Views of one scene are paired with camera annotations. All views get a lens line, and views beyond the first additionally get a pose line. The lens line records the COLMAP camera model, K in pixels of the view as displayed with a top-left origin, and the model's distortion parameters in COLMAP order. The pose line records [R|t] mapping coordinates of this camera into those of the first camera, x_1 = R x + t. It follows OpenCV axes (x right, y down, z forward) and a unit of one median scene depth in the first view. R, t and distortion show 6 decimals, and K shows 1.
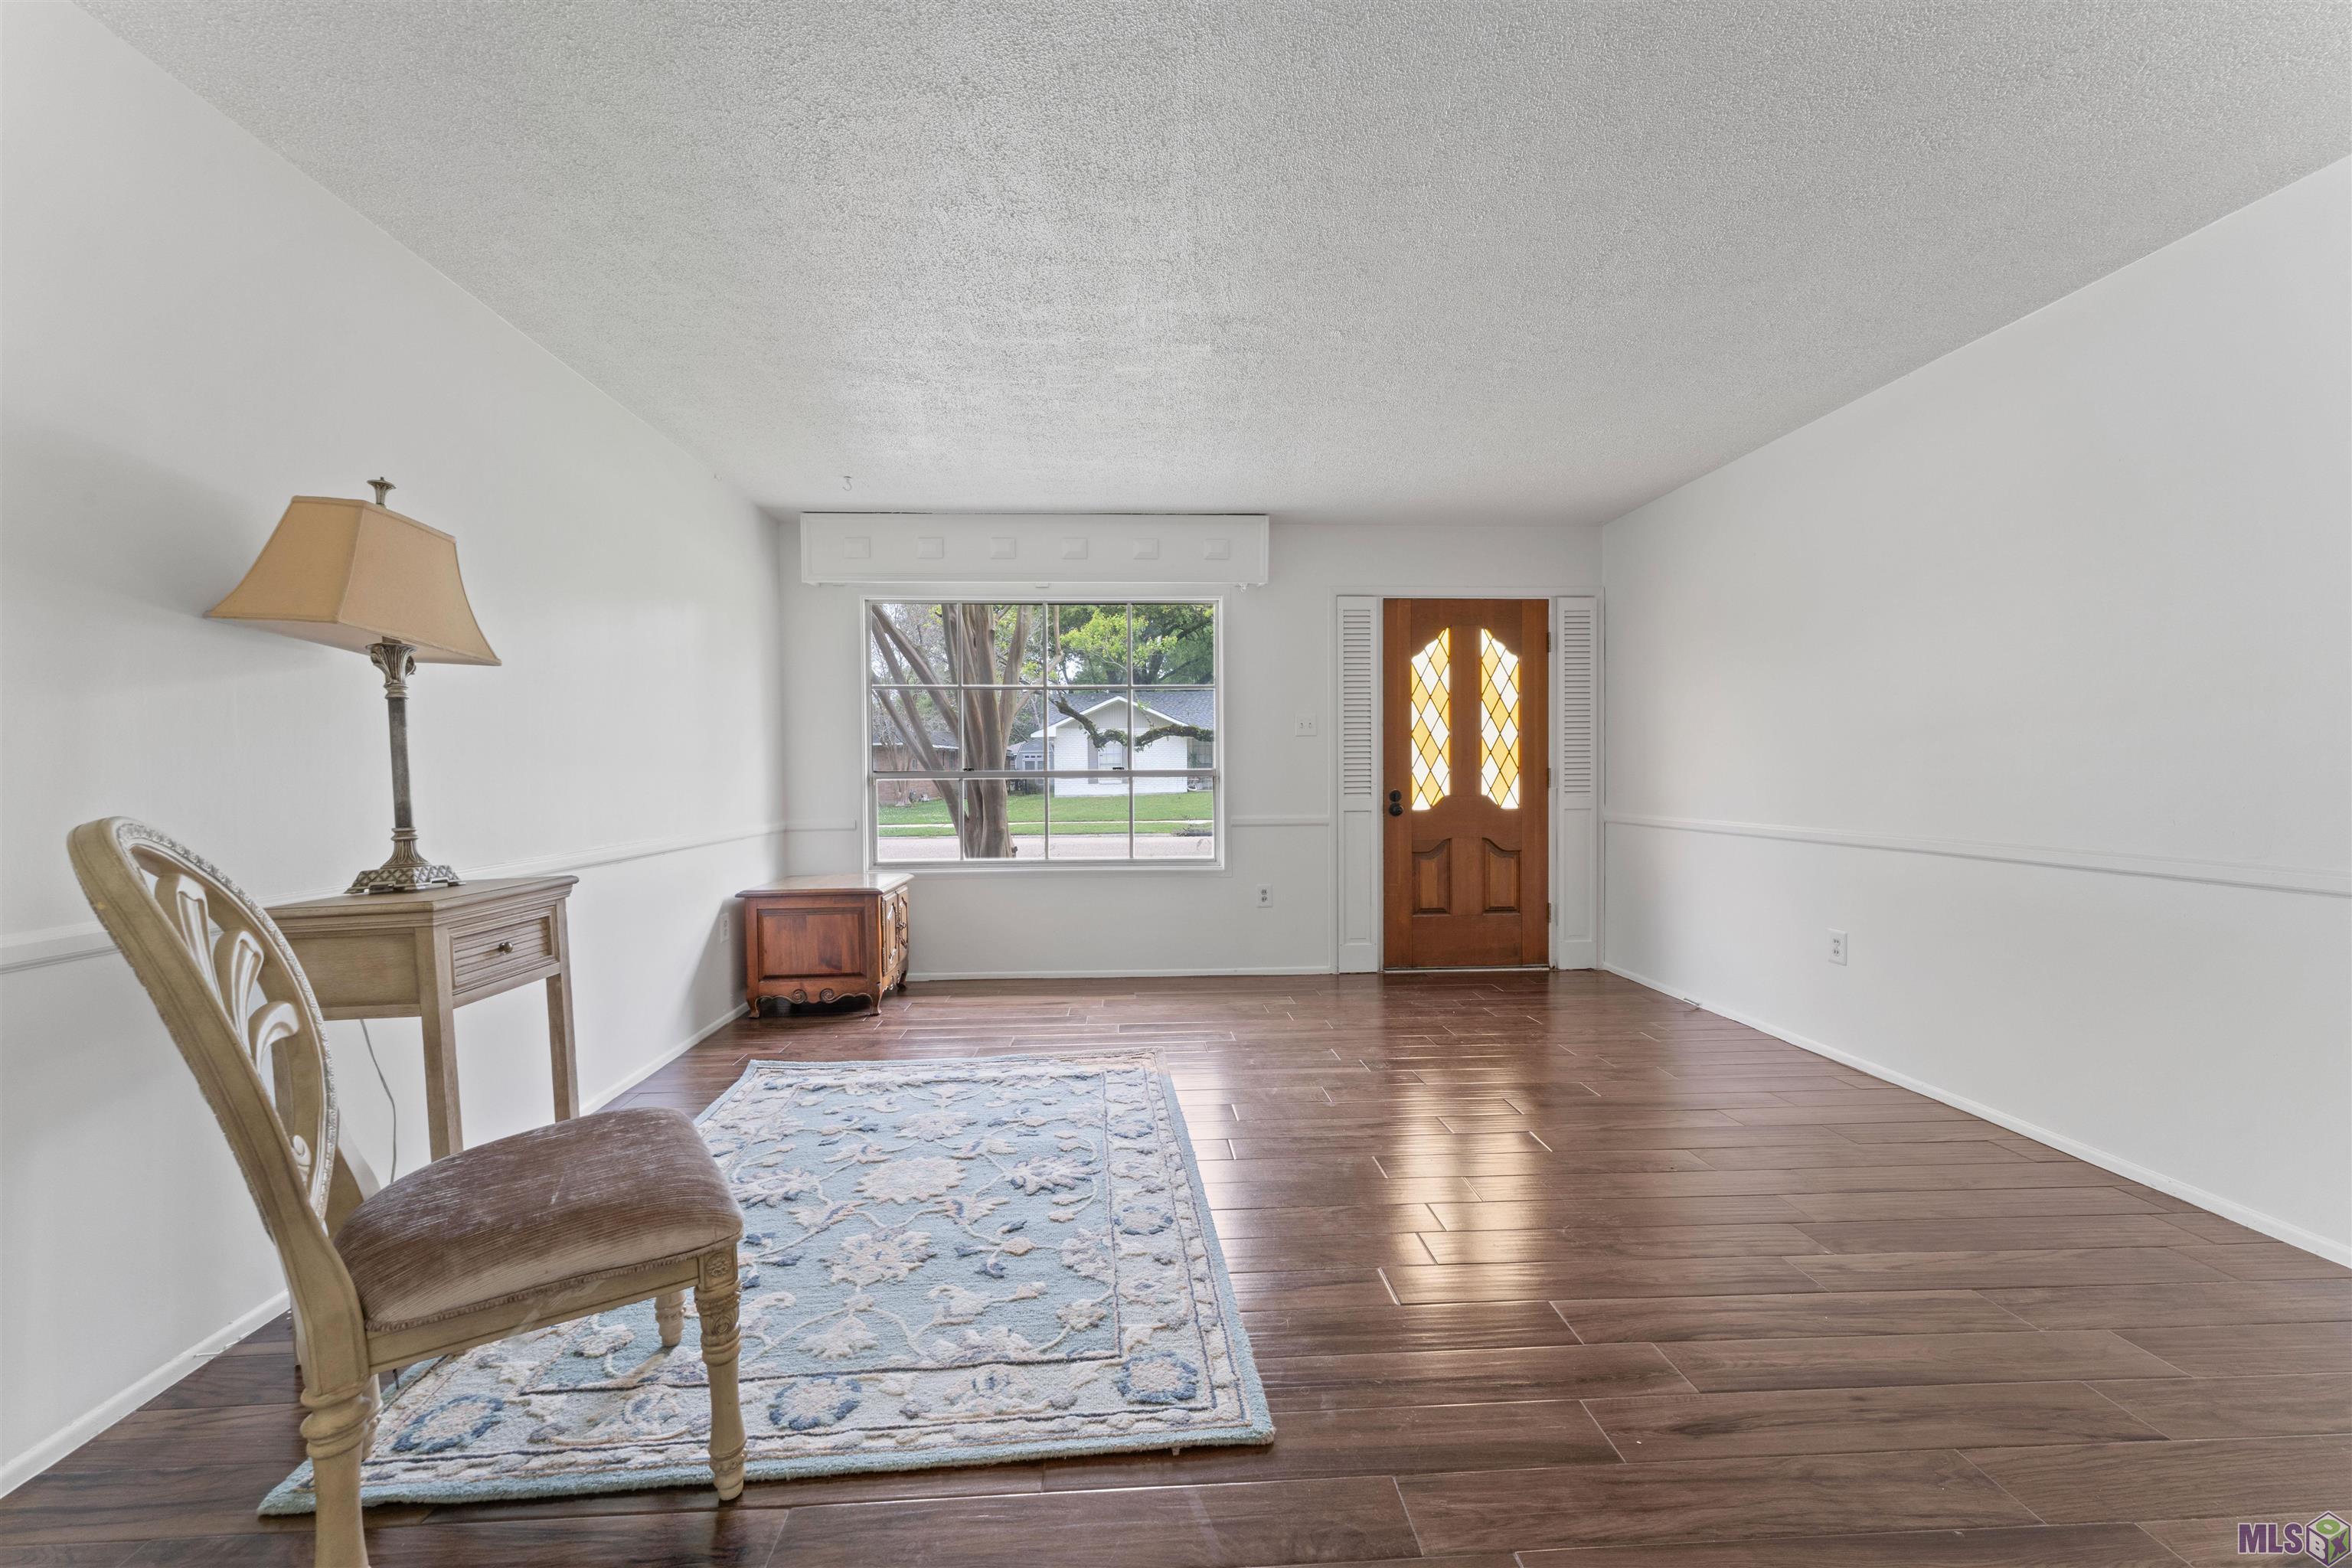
lens RADIAL K [[947.4, 0, 1169.0], [0, 947.4, 779.2], [0, 0, 1]] dist [0.000684, 0.000025]
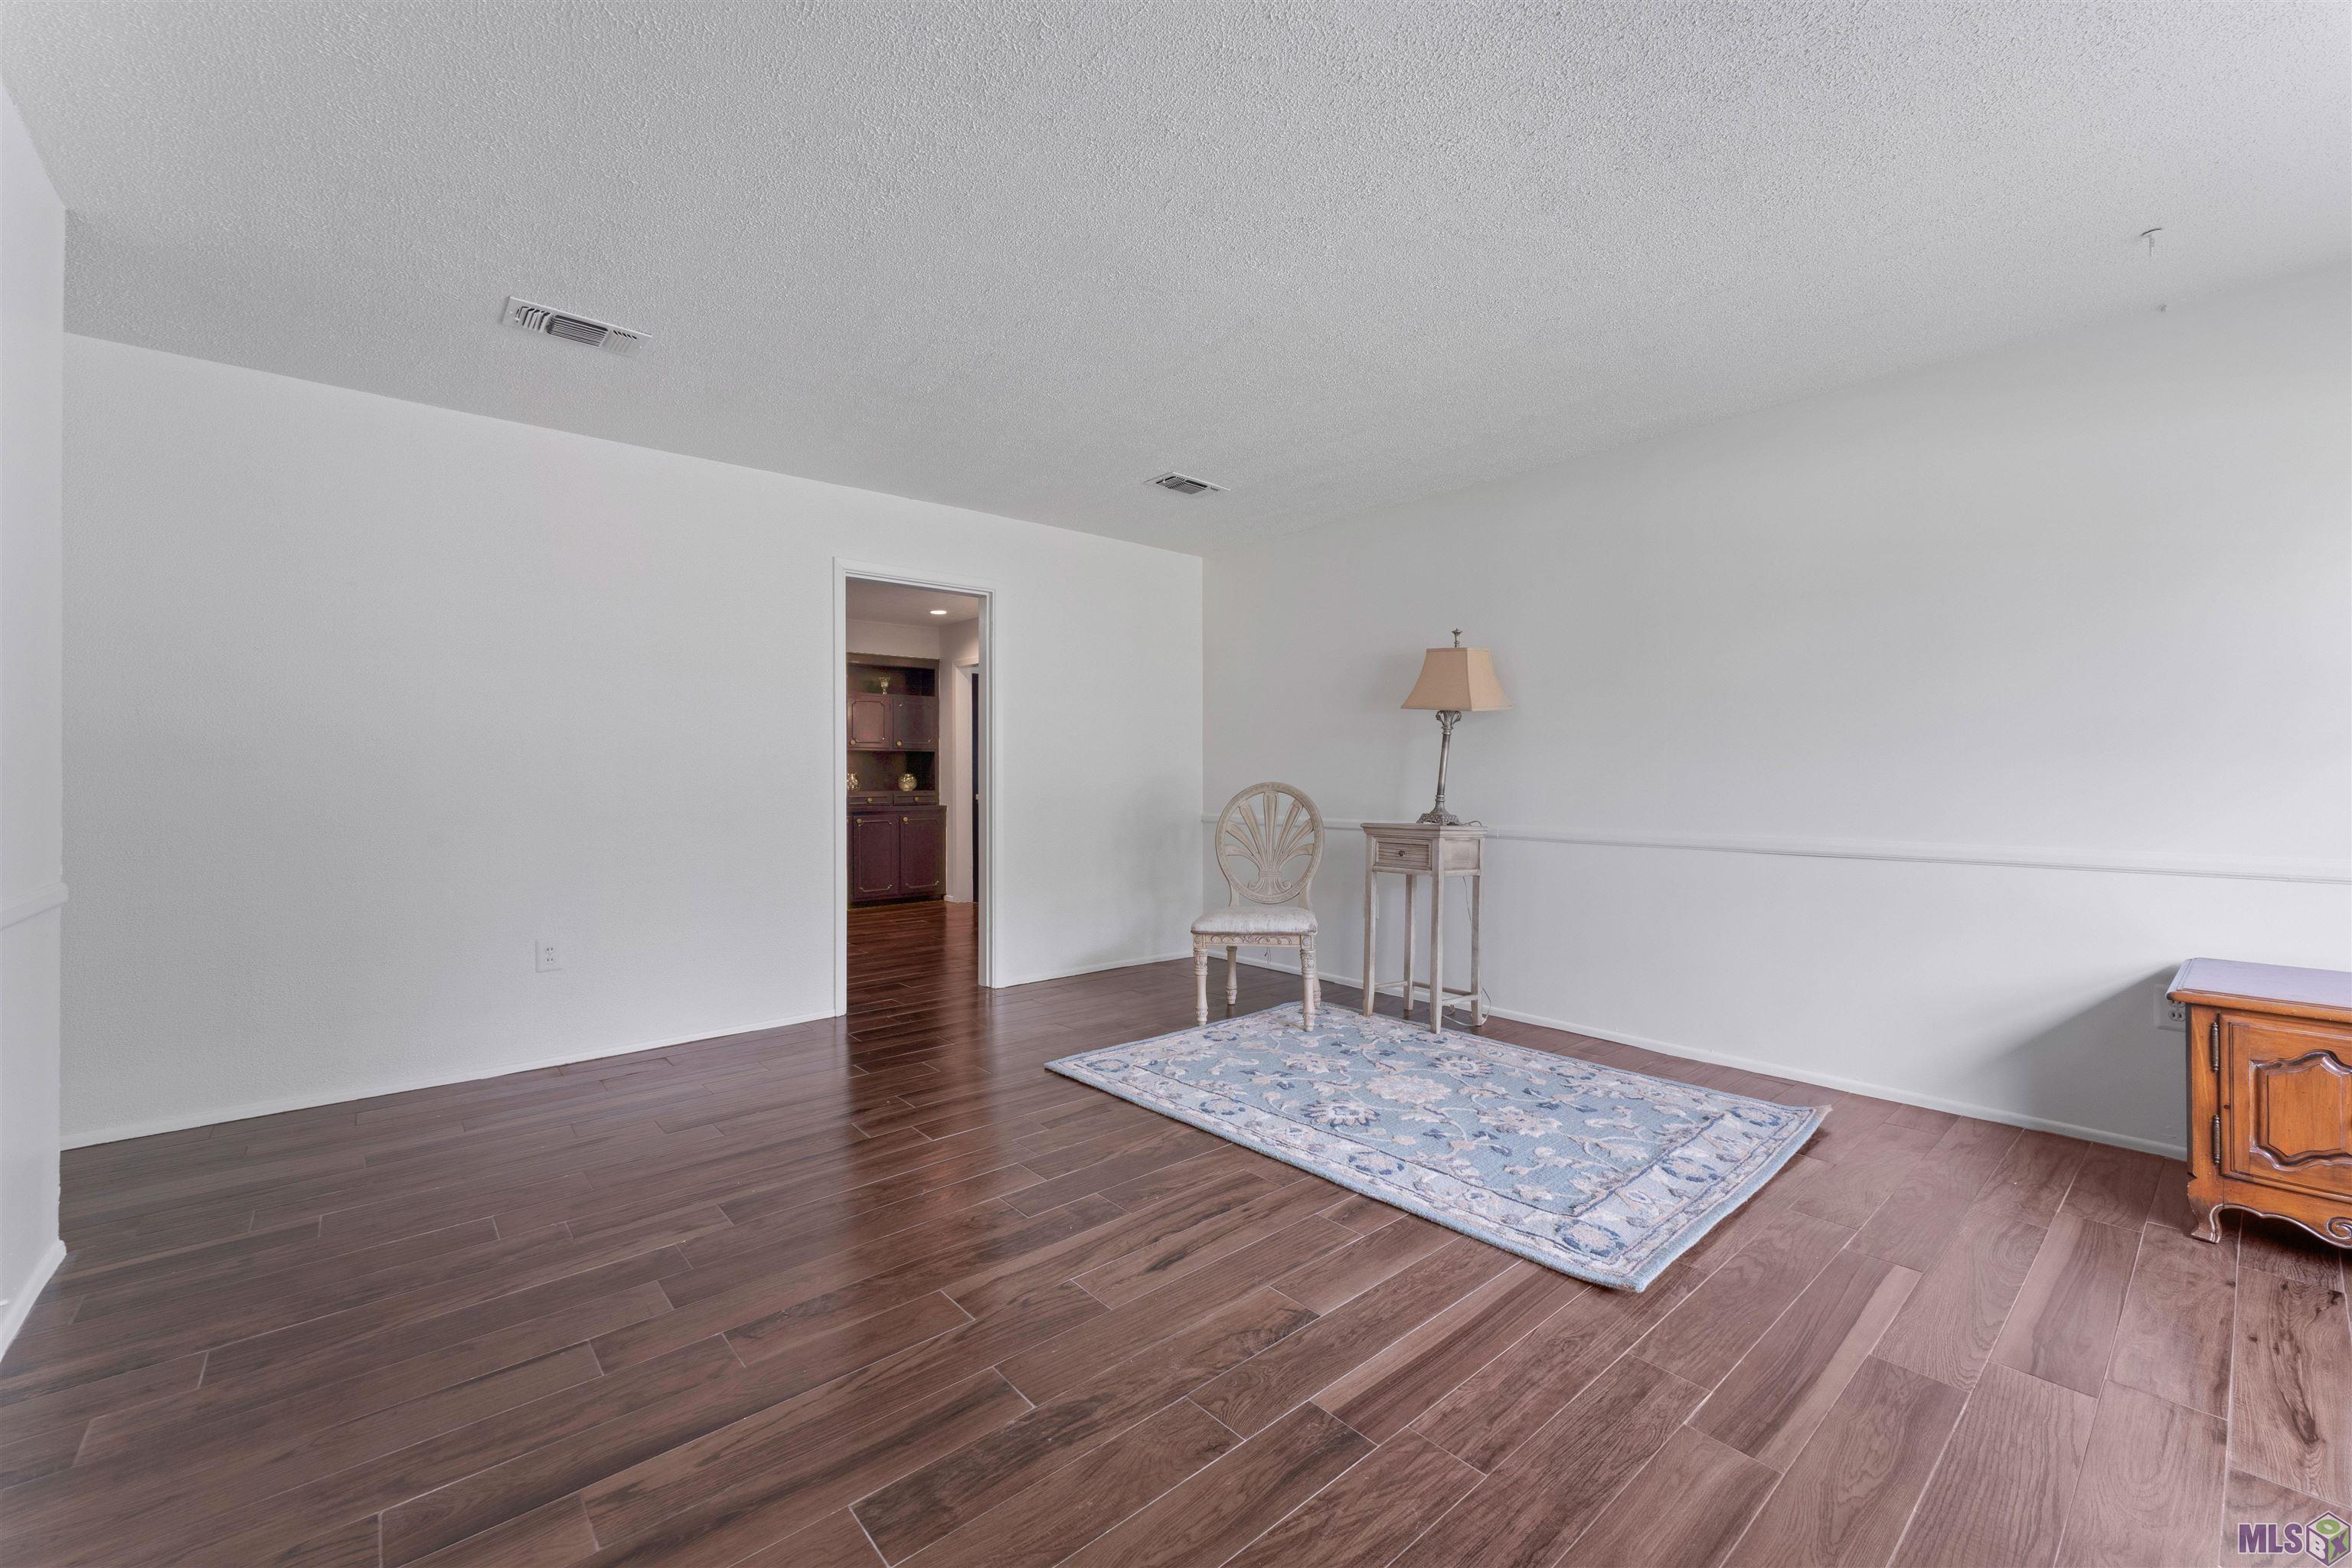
lens RADIAL K [[947.4, 0, 1168.0], [0, 947.4, 772.1], [0, 0, 1]] dist [0.000684, 0.000025]
pose [[-0.790532, 0.008850, -0.612356, 0.962207], [0.002994, 0.999939, 0.010587, -0.027622], [0.612413, 0.006536, -0.790511, 2.269518]]
